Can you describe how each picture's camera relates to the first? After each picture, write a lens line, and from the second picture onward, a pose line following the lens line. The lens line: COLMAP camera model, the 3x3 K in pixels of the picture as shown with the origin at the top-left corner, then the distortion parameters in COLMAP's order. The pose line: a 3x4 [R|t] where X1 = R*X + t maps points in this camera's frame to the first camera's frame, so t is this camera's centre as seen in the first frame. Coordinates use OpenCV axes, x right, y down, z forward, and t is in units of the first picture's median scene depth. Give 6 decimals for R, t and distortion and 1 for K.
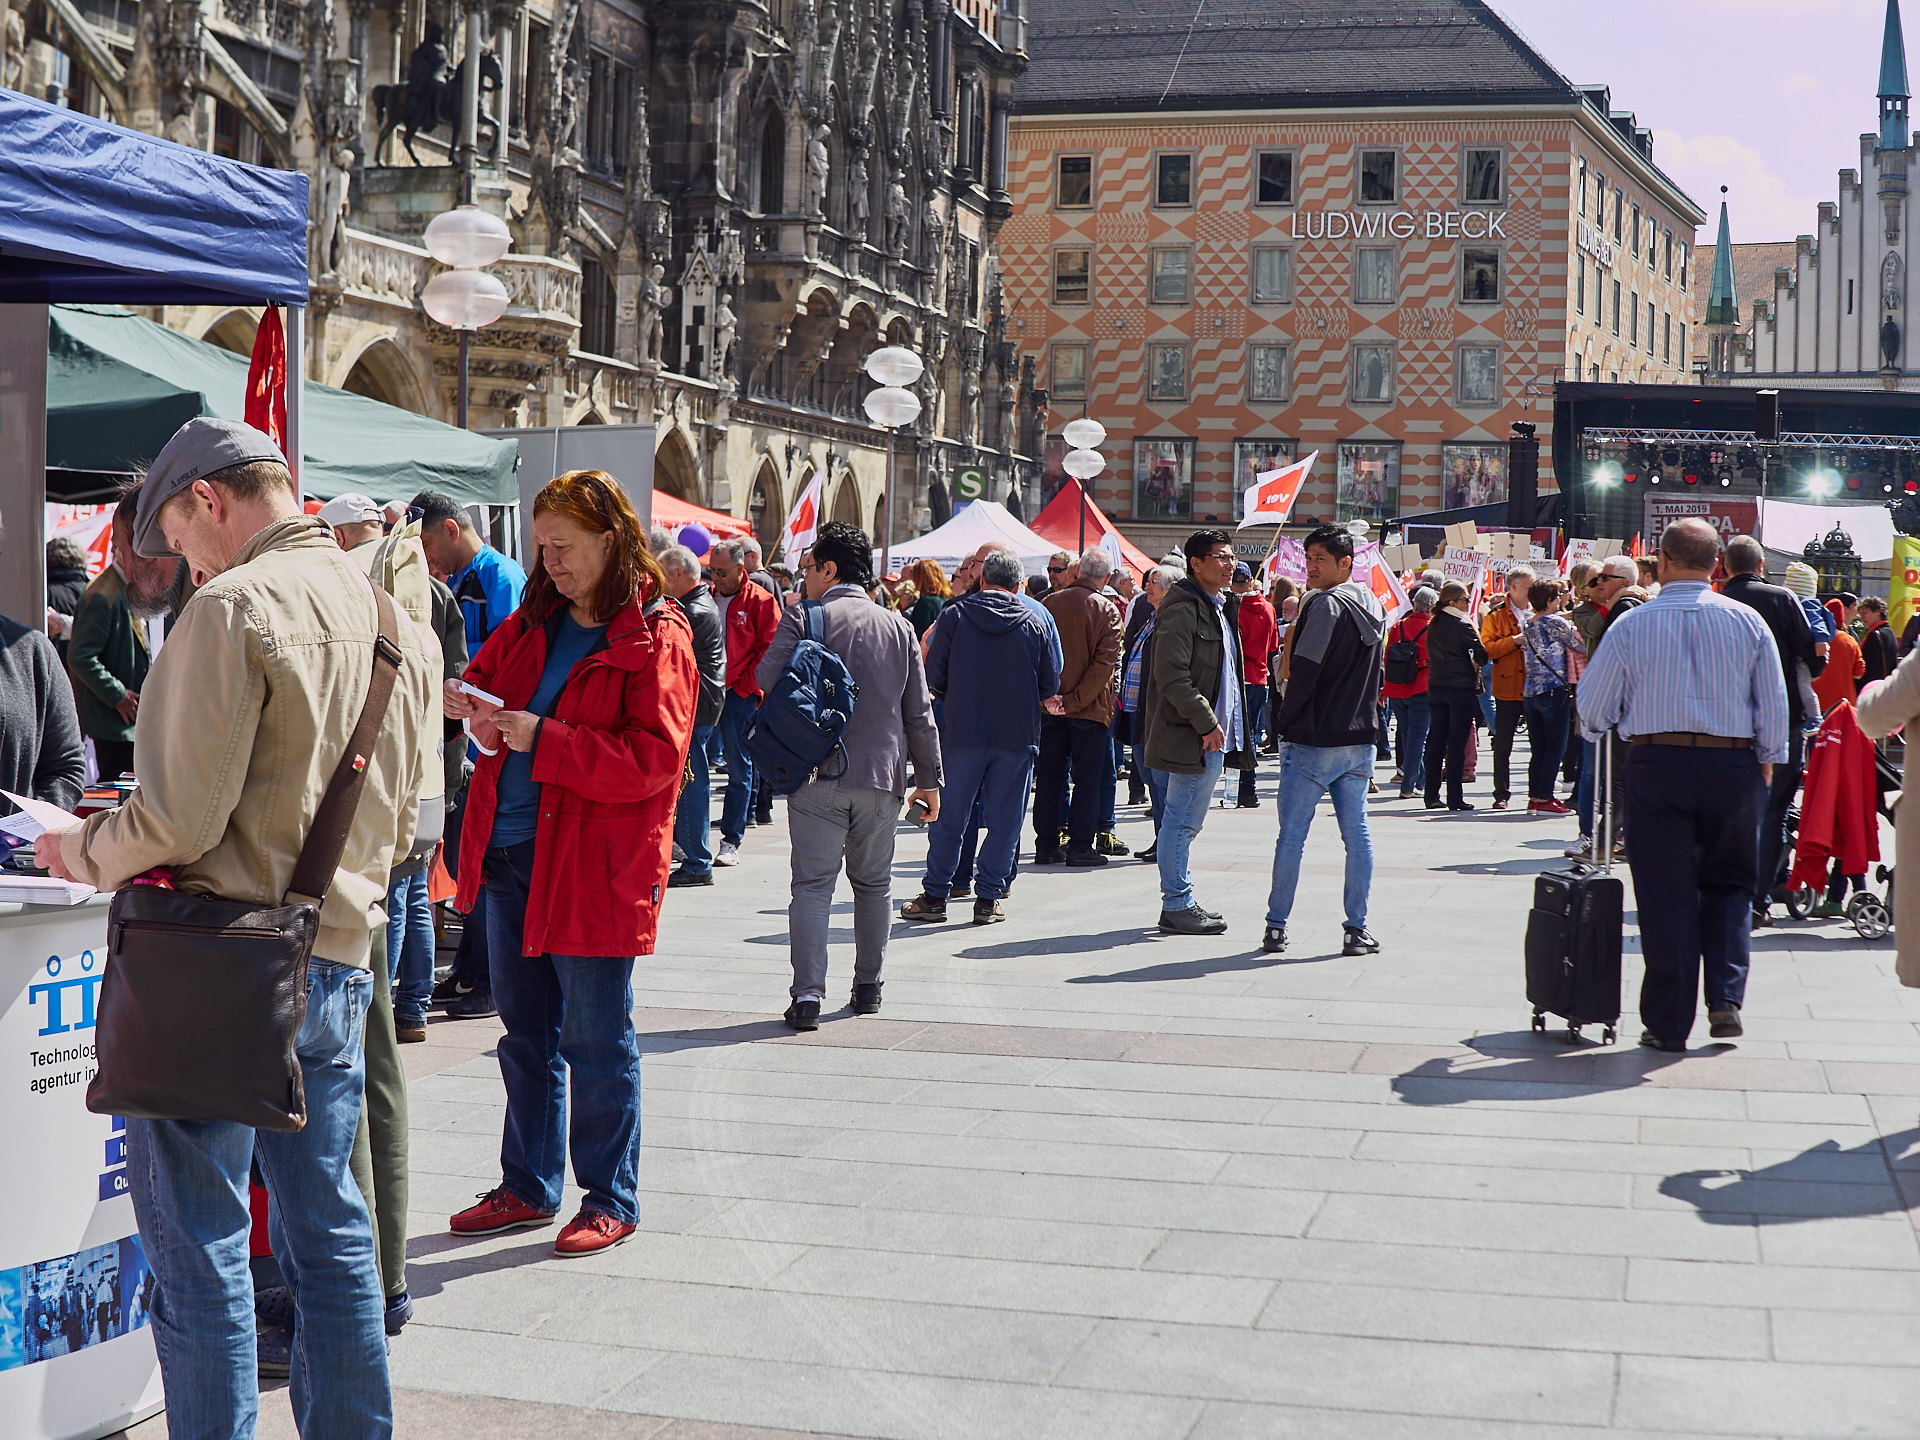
lens RADIAL K [[2906.4, 0, 989.7], [0, 2906.4, 801.5], [0, 0, 1]] dist [-0.223219, 0.000000]
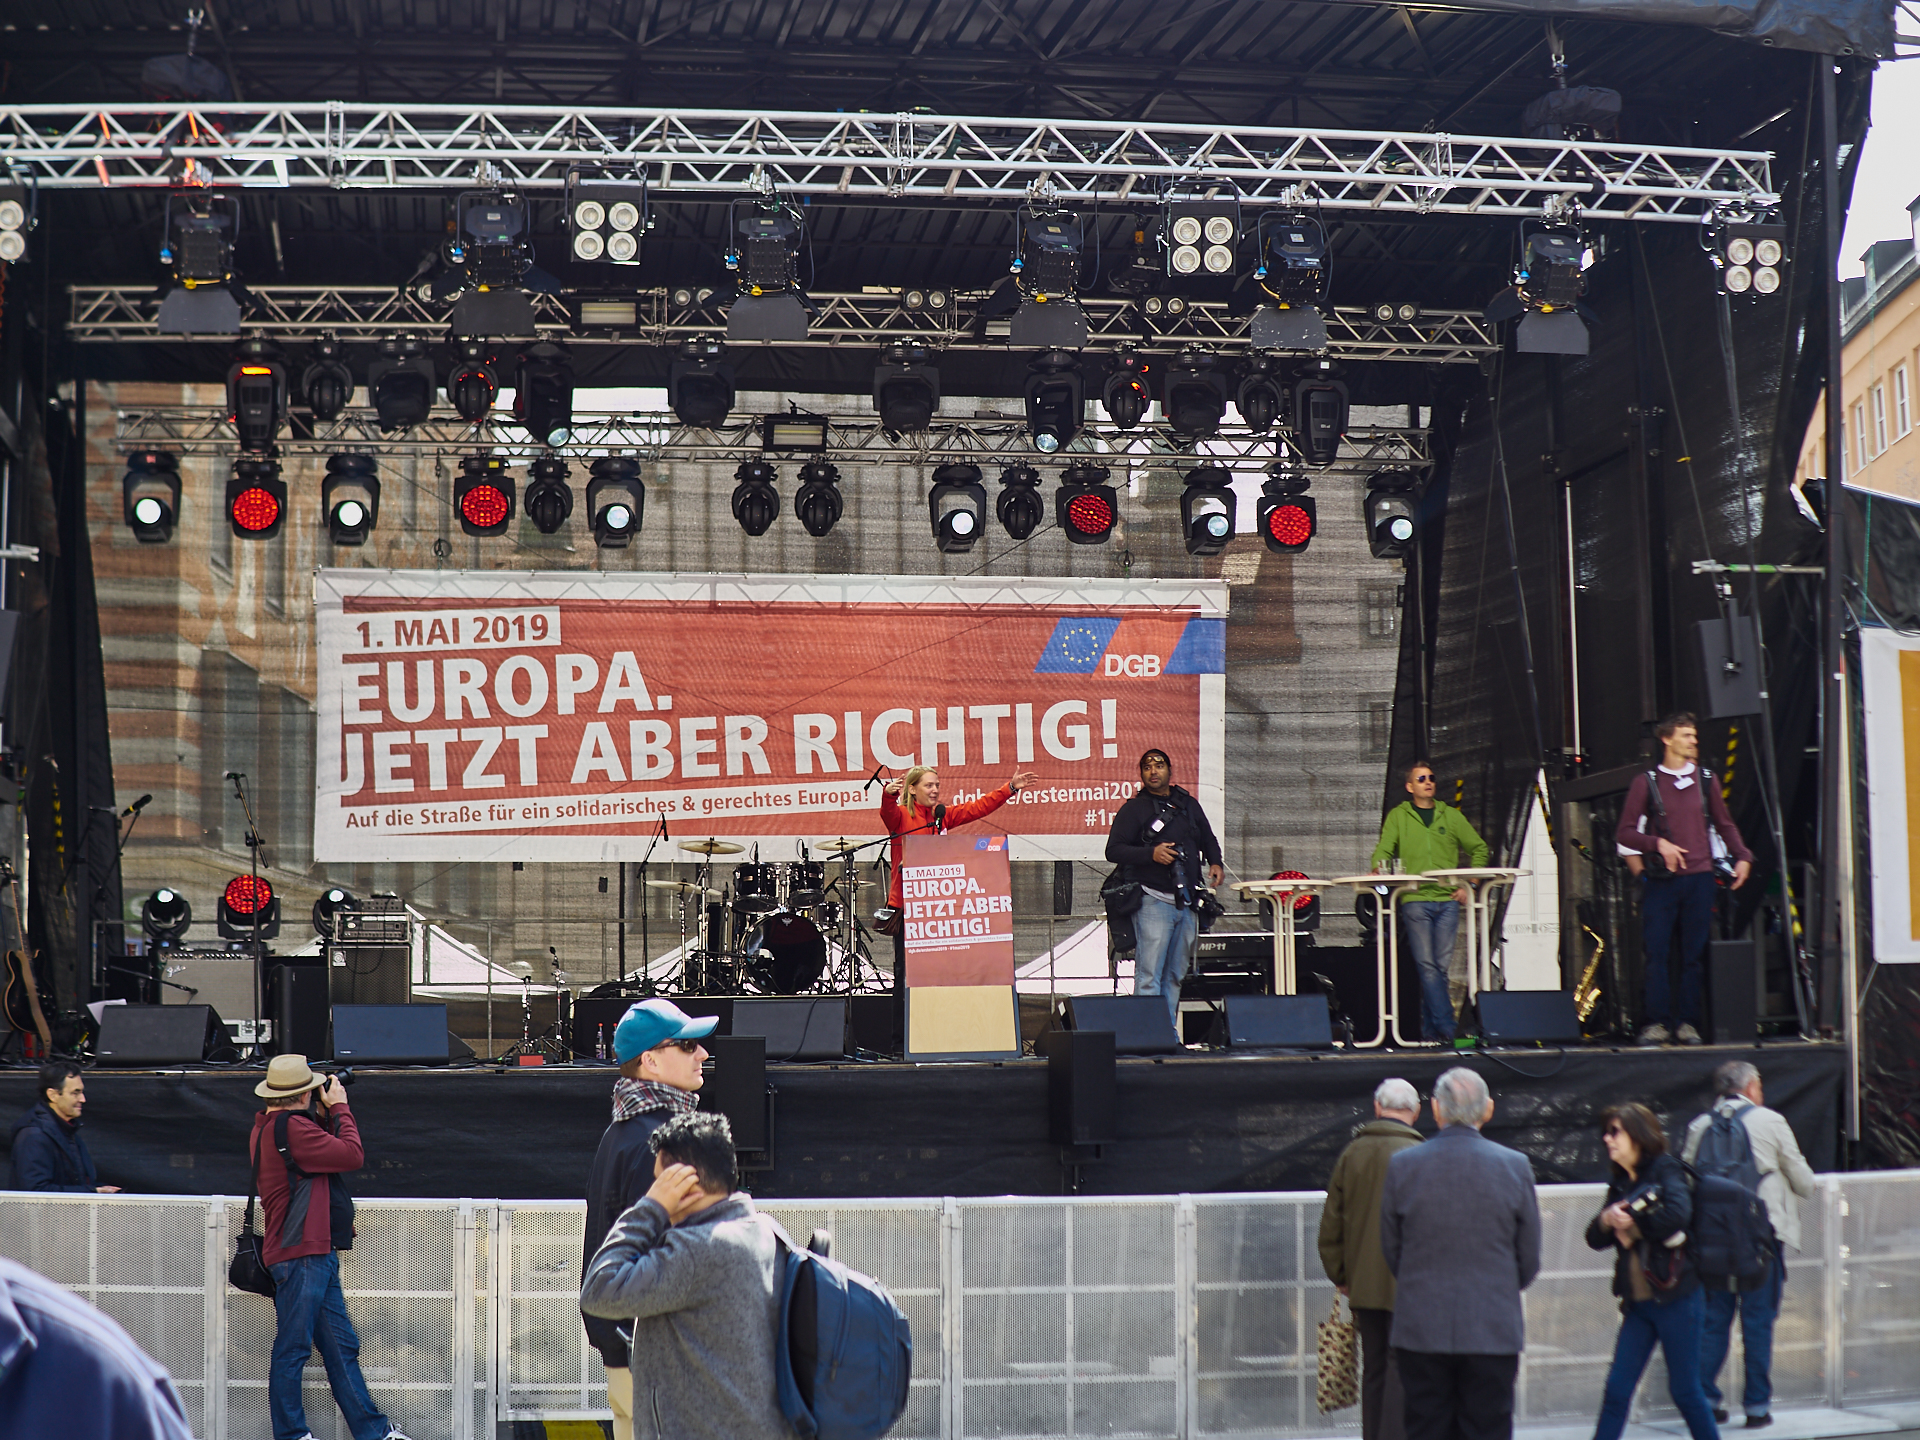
lens RADIAL K [[2906.4, 0, 964.4], [0, 2906.4, 737.5], [0, 0, 1]] dist [-0.223219, 0.000000]
pose [[0.921960, -0.002949, 0.387275, 0.144940], [0.070010, 0.984766, -0.159169, -0.037161], [-0.380905, 0.173860, 0.908121, 0.590608]]
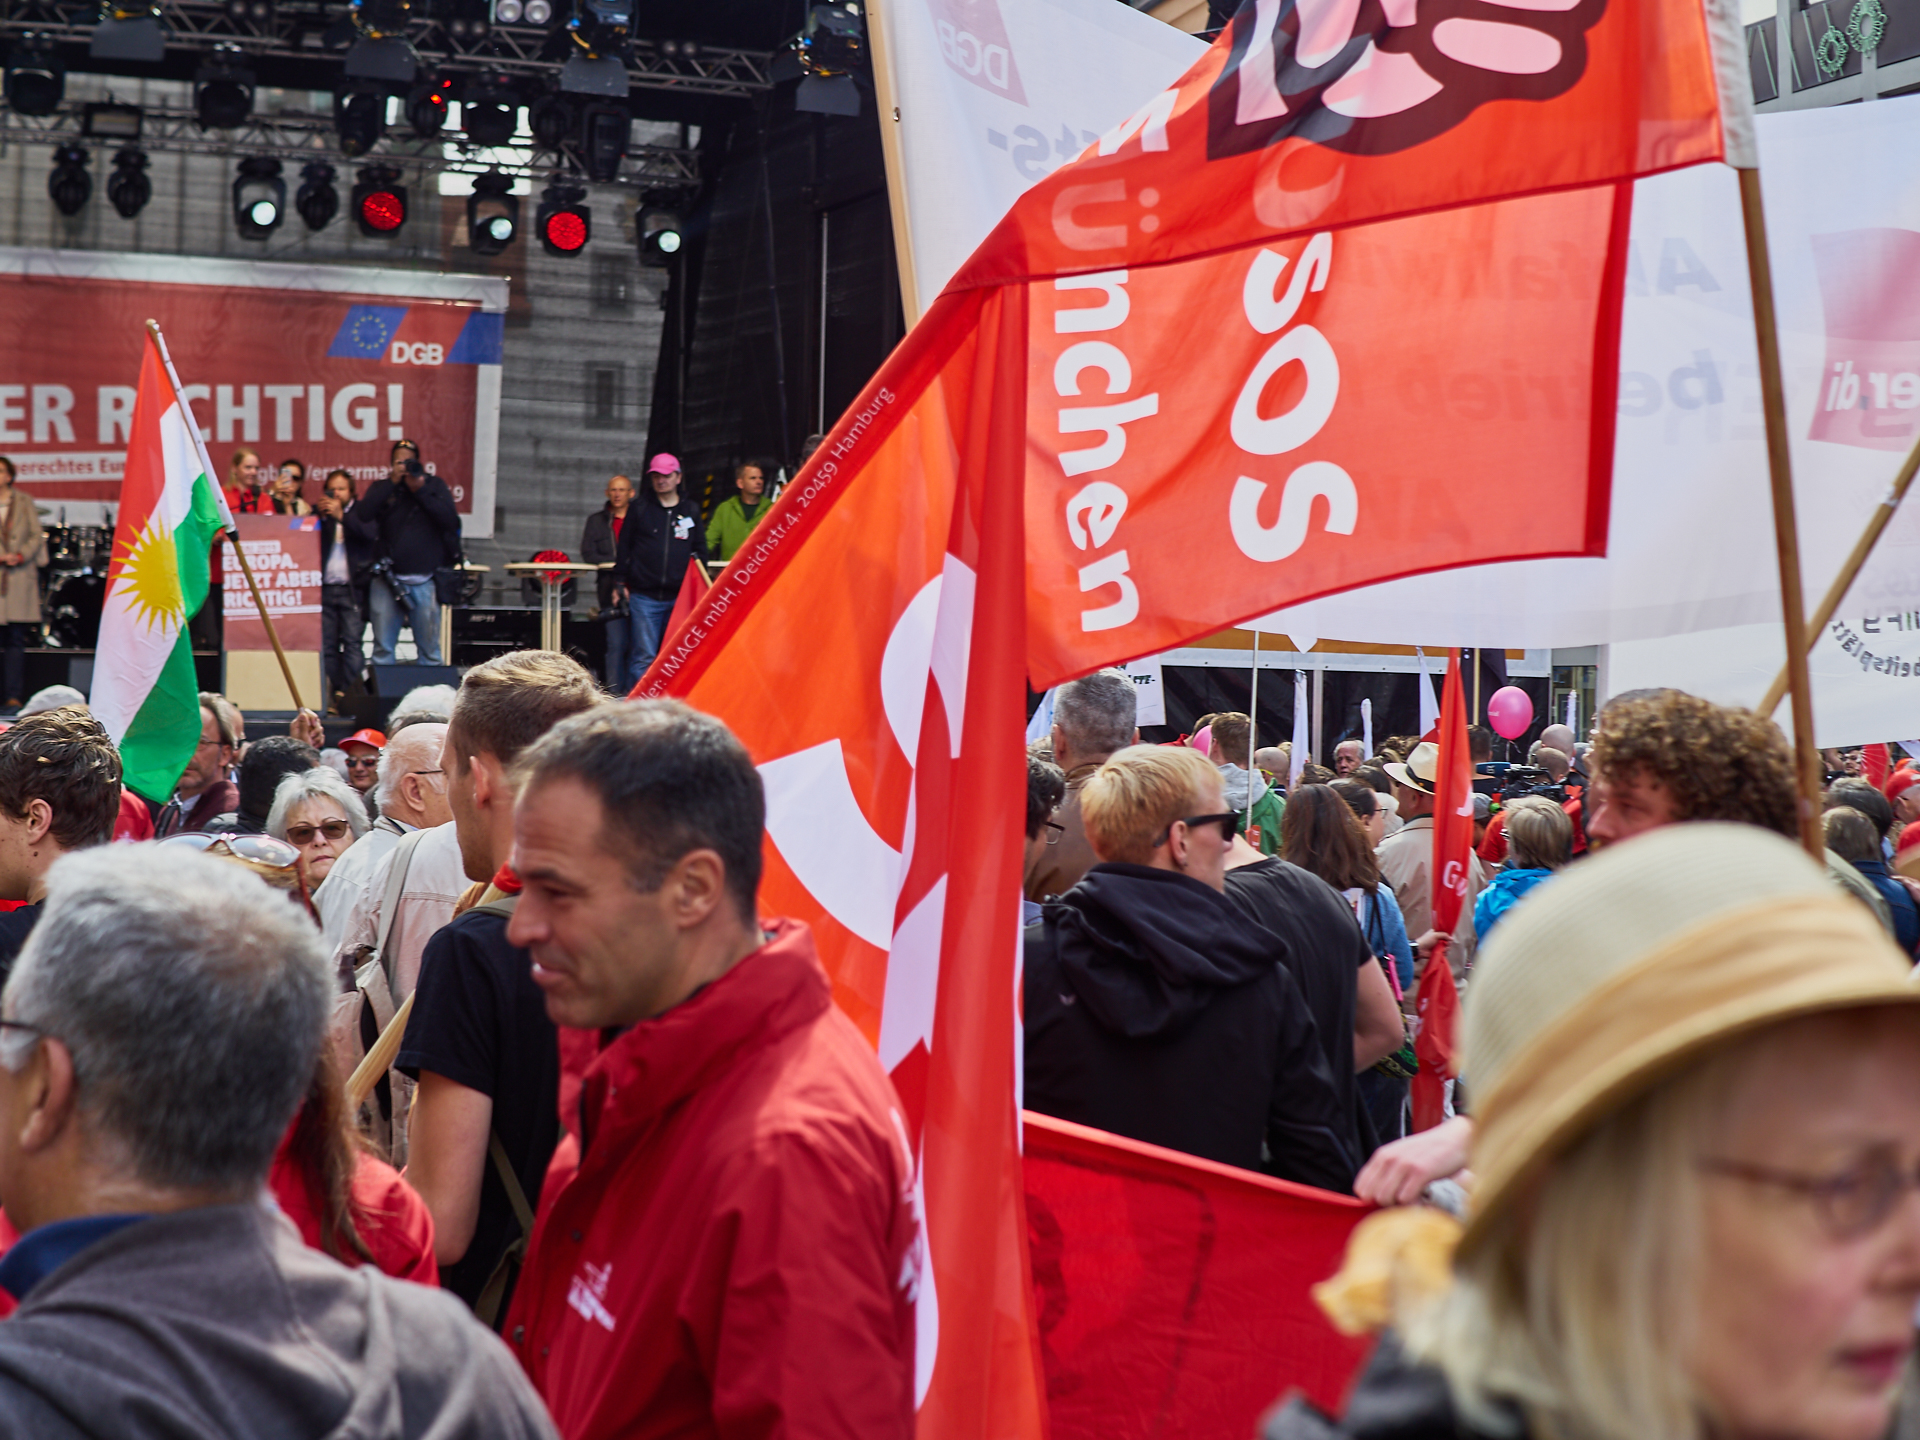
lens RADIAL K [[2906.4, 0, 971.1], [0, 2906.4, 788.8], [0, 0, 1]] dist [-0.223219, 0.000000]
pose [[0.781878, -0.035419, 0.622424, 0.130521], [0.050595, 0.998697, -0.006726, -0.037337], [-0.621375, 0.036751, 0.782651, 0.574475]]
